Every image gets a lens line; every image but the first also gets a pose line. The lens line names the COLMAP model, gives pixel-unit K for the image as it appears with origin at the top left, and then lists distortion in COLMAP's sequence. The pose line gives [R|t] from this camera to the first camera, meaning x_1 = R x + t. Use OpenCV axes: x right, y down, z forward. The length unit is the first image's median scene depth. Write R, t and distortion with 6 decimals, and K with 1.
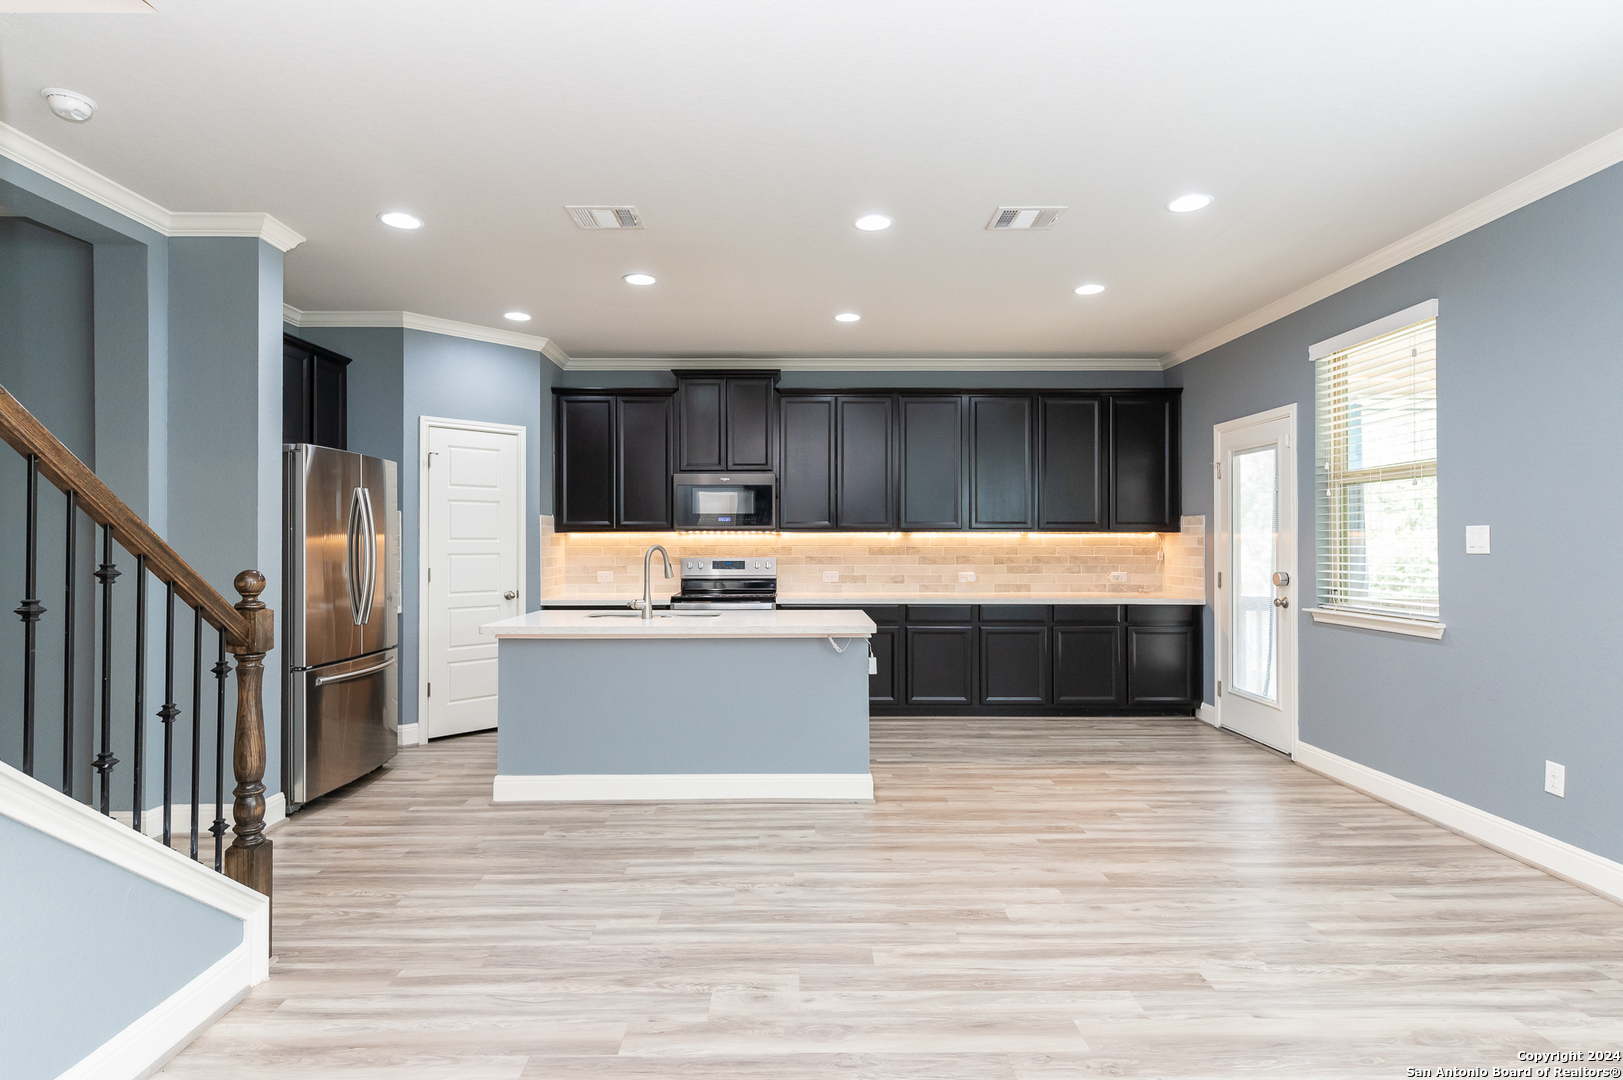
lens RADIAL K [[832.8, 0, 798.1], [0, 832.8, 536.7], [0, 0, 1]] dist [0.000983, -0.000262]
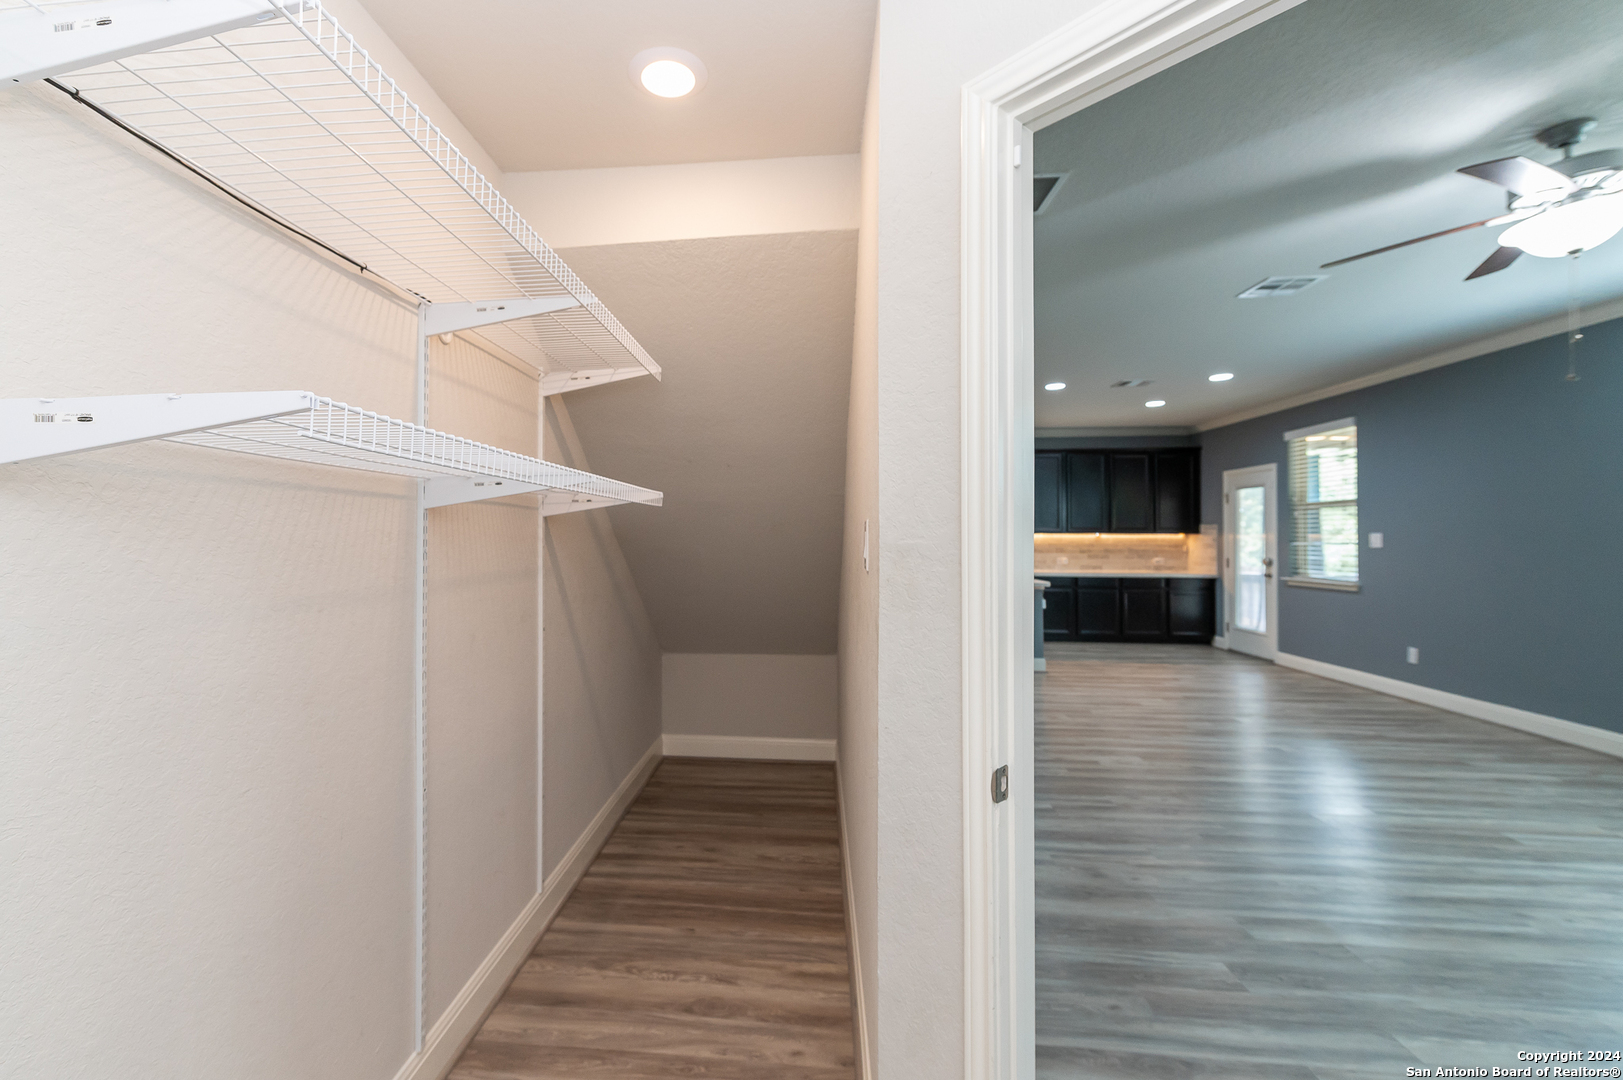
lens RADIAL K [[684.5, 0, 744.2], [0, 684.5, 533.3], [0, 0, 1]] dist [0.001700, 0.000222]
pose [[0.992921, -0.001525, -0.118768, -0.408218], [0.001719, 0.999997, 0.001529, -0.015558], [0.118766, -0.001722, 0.992921, -0.672191]]
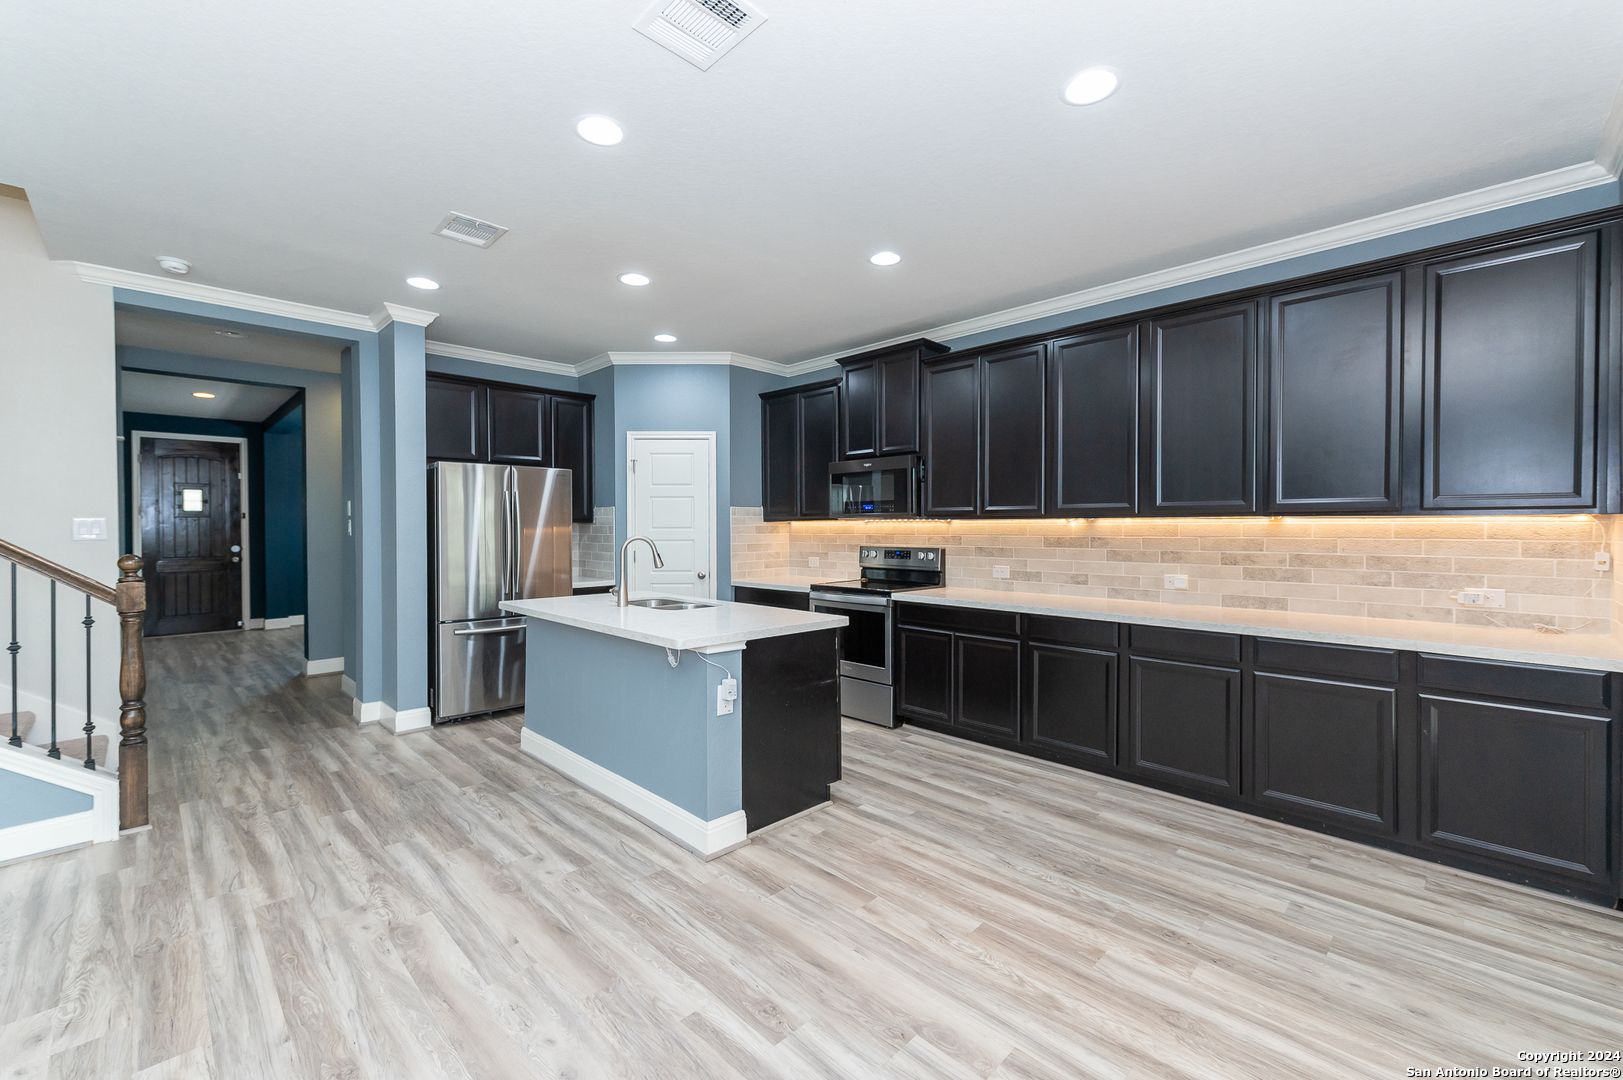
lens RADIAL K [[666.8, 0, 824.2], [0, 666.8, 530.7], [0, 0, 1]] dist [0.003799, -0.000140]
pose [[0.709051, 0.003793, -0.705147, 0.589907], [0.006477, 0.999908, 0.011892, -0.004236], [0.705128, -0.013000, 0.708961, 0.594832]]
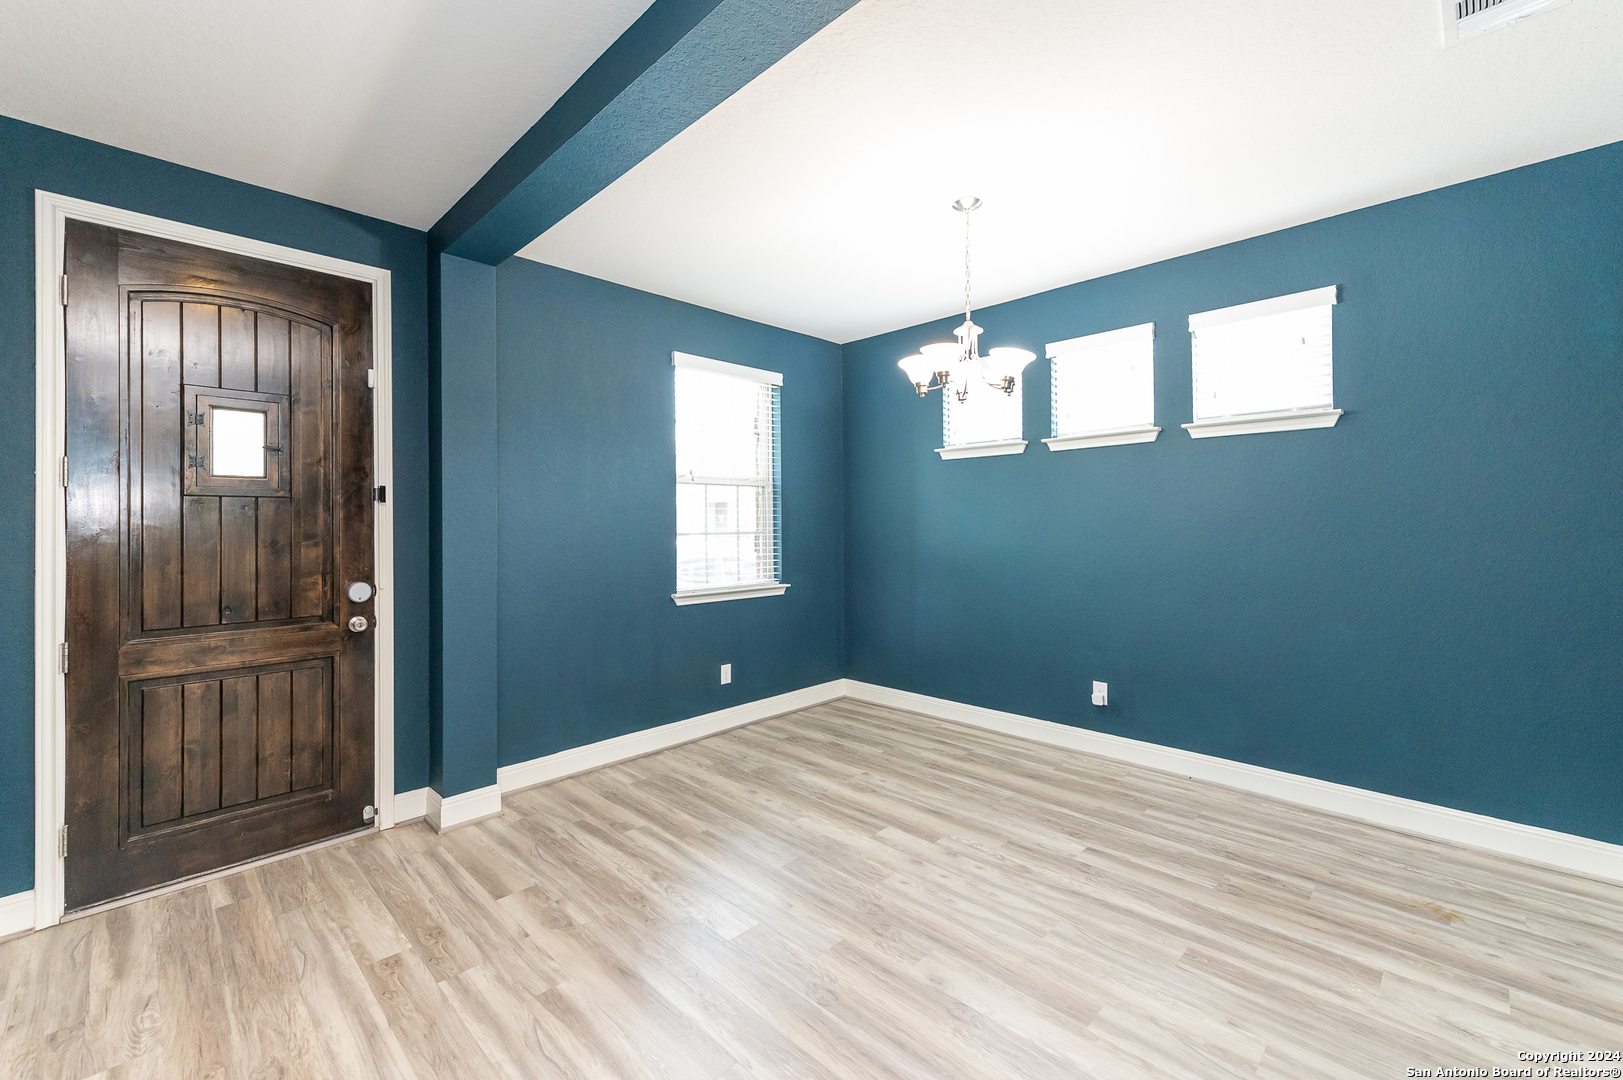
lens RADIAL K [[658.2, 0, 807.0], [0, 658.2, 518.0], [0, 0, 1]] dist [0.007446, -0.000268]
pose [[0.687436, -0.011758, -0.726150, -1.262040], [0.013293, 0.999905, -0.003606, -0.004677], [0.726123, -0.007174, 0.687527, 0.640860]]
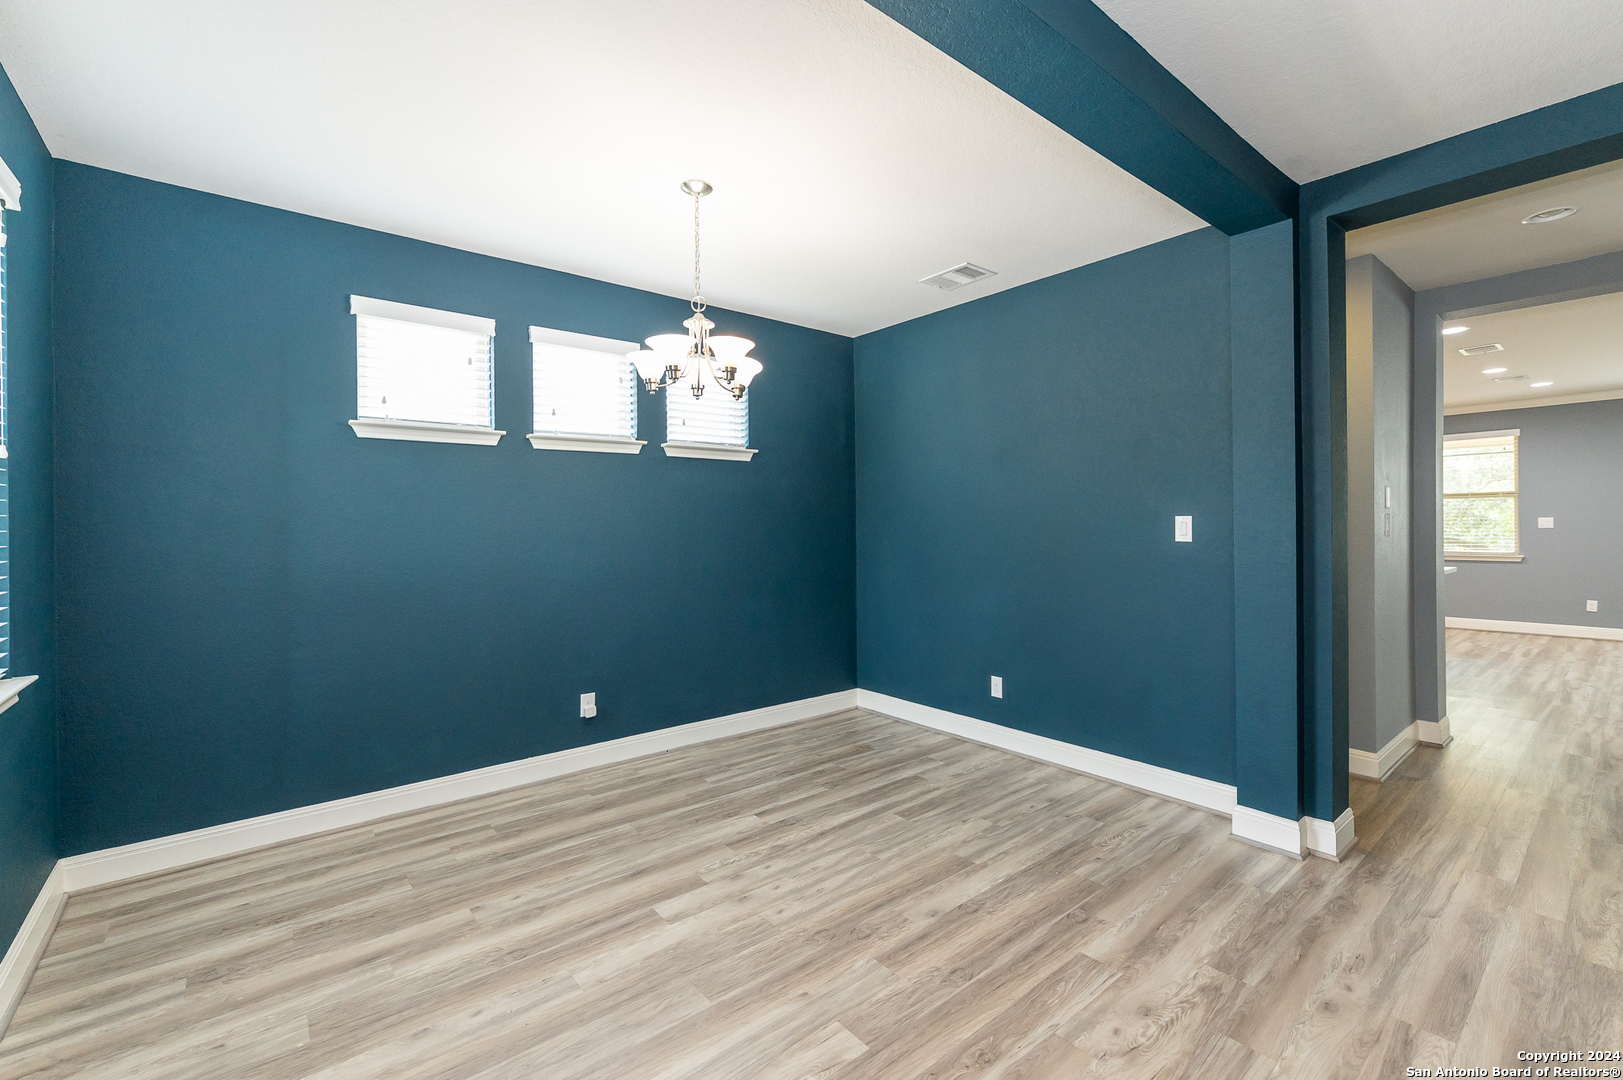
lens RADIAL K [[698.6, 0, 831.8], [0, 698.6, 520.3], [0, 0, 1]] dist [0.000296, -0.000323]
pose [[0.784861, -0.004383, 0.619656, -1.930065], [0.004895, 0.999988, 0.000873, -0.007667], [-0.619652, 0.002348, 0.784873, 0.620934]]
